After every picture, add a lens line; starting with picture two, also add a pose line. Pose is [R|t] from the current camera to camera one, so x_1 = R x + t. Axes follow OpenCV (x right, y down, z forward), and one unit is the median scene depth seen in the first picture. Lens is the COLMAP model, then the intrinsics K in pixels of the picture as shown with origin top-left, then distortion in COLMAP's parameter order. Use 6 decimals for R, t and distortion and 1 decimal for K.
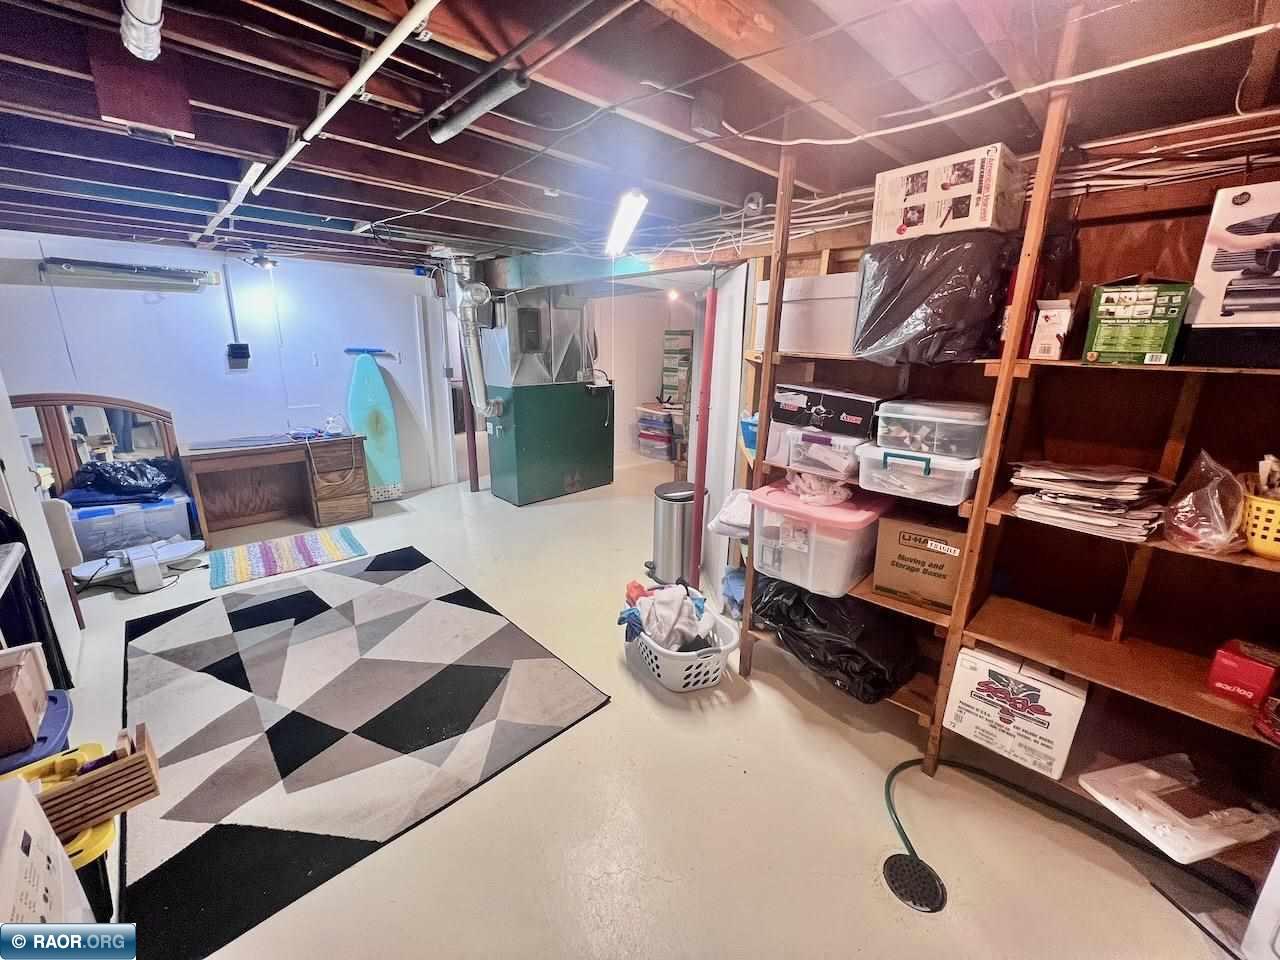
lens RADIAL K [[513.9, 0, 633.5], [0, 513.9, 477.6], [0, 0, 1]] dist [-0.001345, -0.000138]
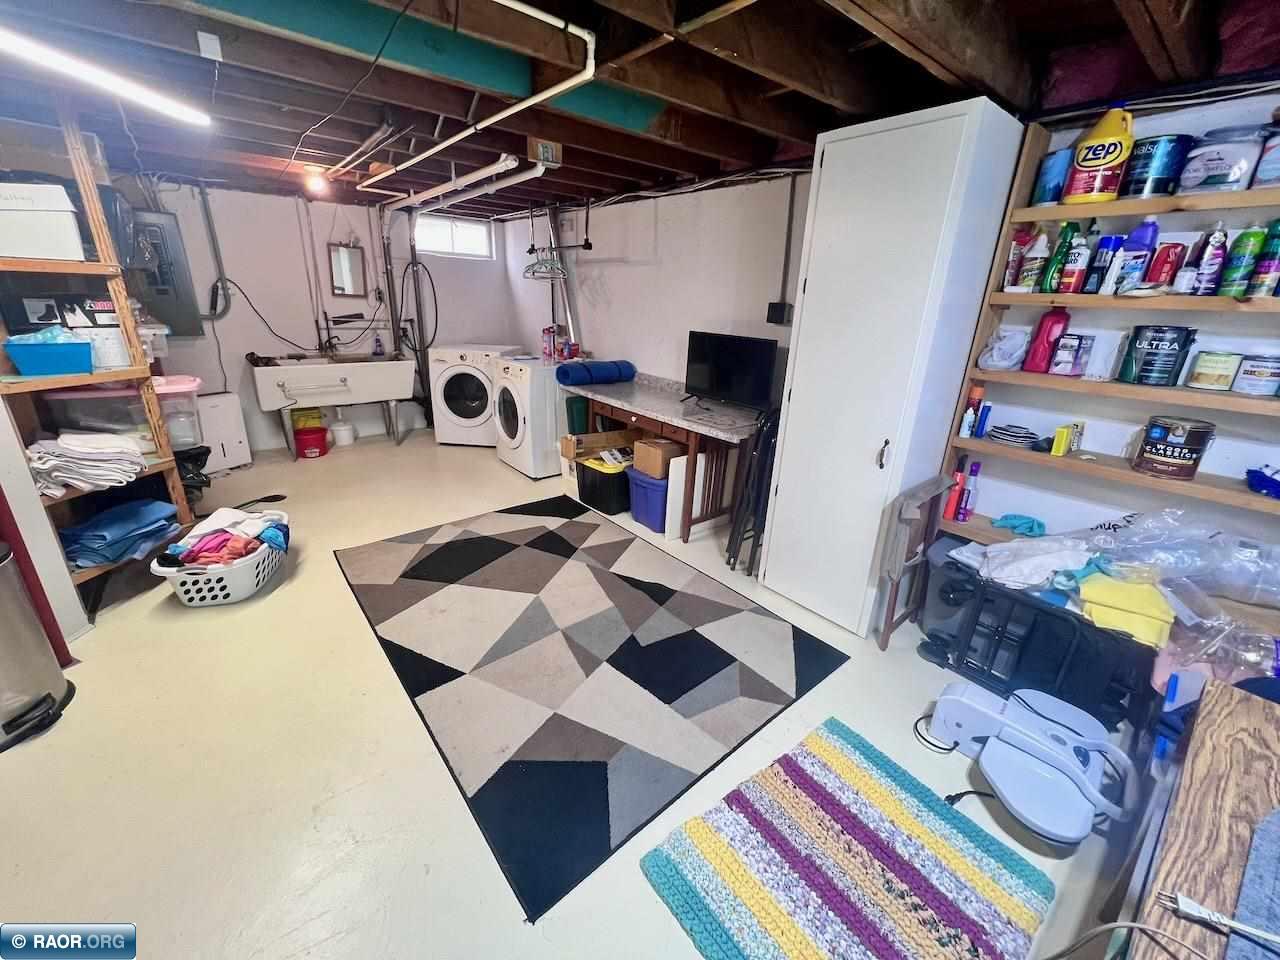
lens RADIAL K [[513.9, 0, 633.5], [0, 513.9, 477.6], [0, 0, 1]] dist [-0.001345, -0.000138]
pose [[-0.996134, -0.075674, 0.044612, -0.682514], [-0.036229, 0.816550, 0.576136, -0.394421], [-0.080026, 0.572293, -0.816135, 1.532969]]
